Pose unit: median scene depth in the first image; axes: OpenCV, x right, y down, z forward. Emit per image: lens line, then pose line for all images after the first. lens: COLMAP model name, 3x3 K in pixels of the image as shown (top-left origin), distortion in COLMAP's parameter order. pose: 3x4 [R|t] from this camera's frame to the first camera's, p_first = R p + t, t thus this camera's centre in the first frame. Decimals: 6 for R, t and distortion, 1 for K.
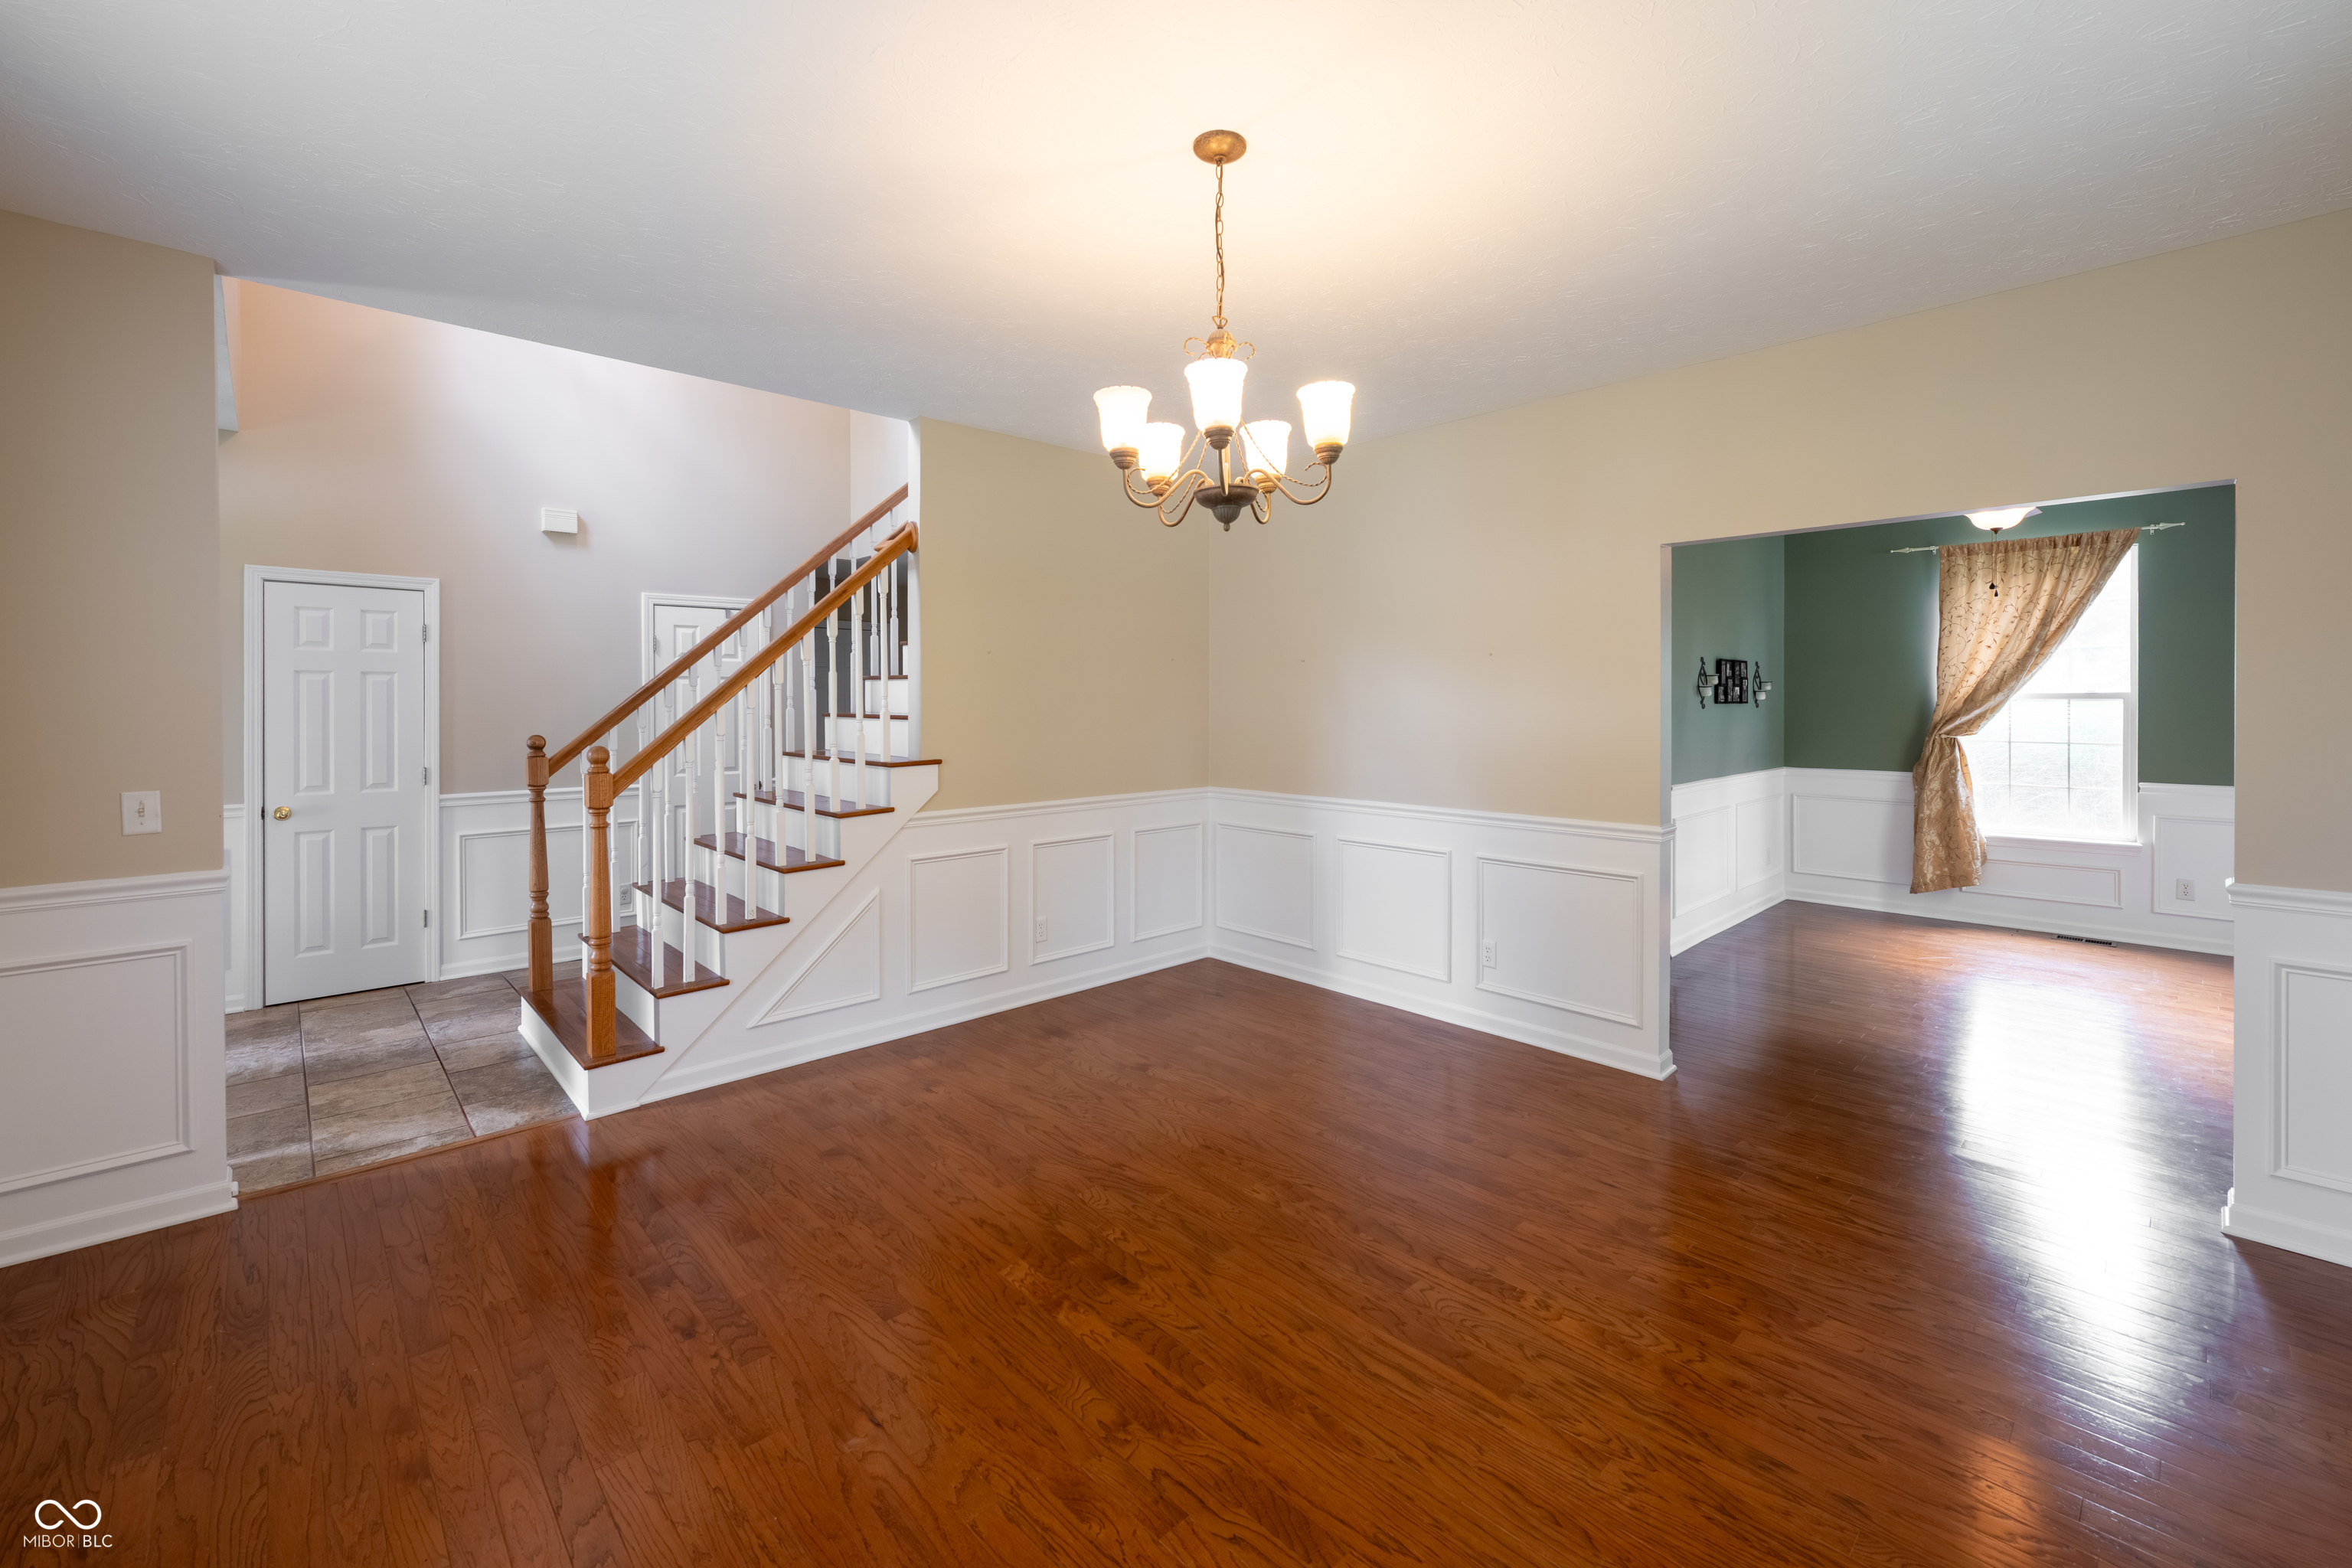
lens RADIAL K [[957.4, 0, 1244.0], [0, 957.4, 699.7], [0, 0, 1]] dist [-0.000026, -0.000076]
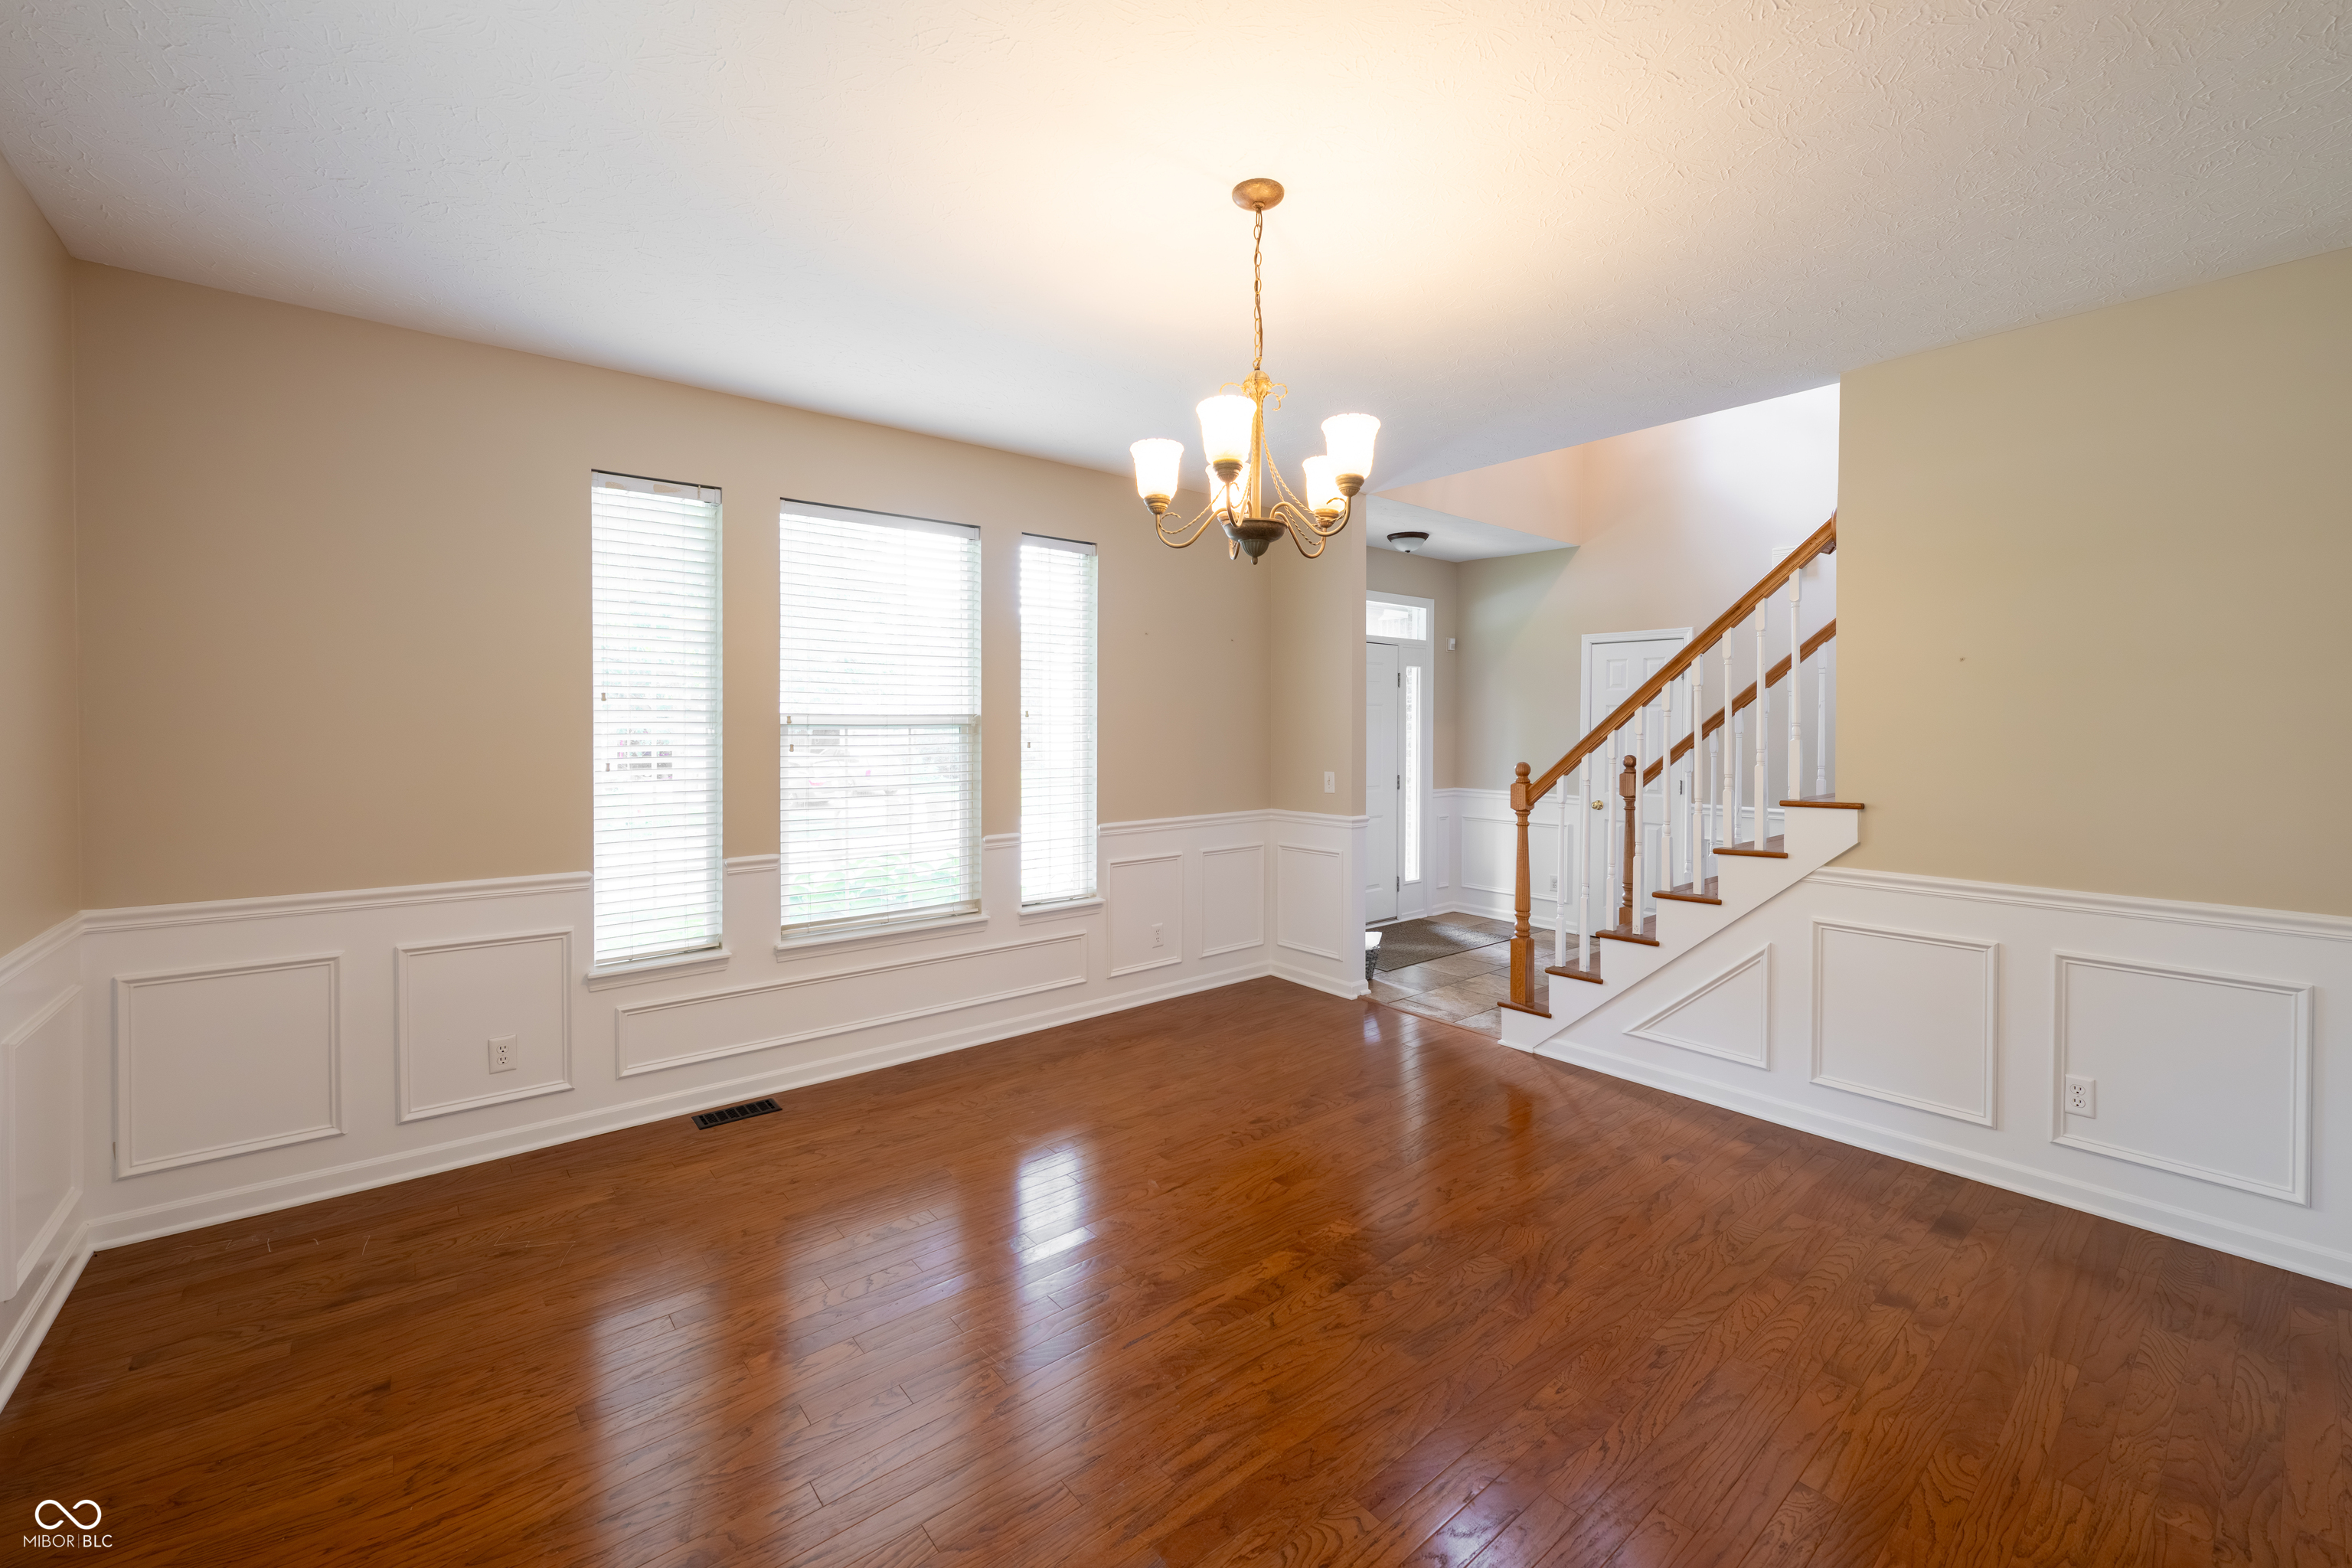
lens RADIAL K [[941.1, 0, 1128.3], [0, 941.1, 729.4], [0, 0, 1]] dist [-0.000807, -0.000093]
pose [[-0.124397, 0.005042, -0.992220, 0.767158], [-0.001645, 0.999985, 0.005288, -0.001460], [0.992231, 0.002290, -0.124387, 0.751278]]
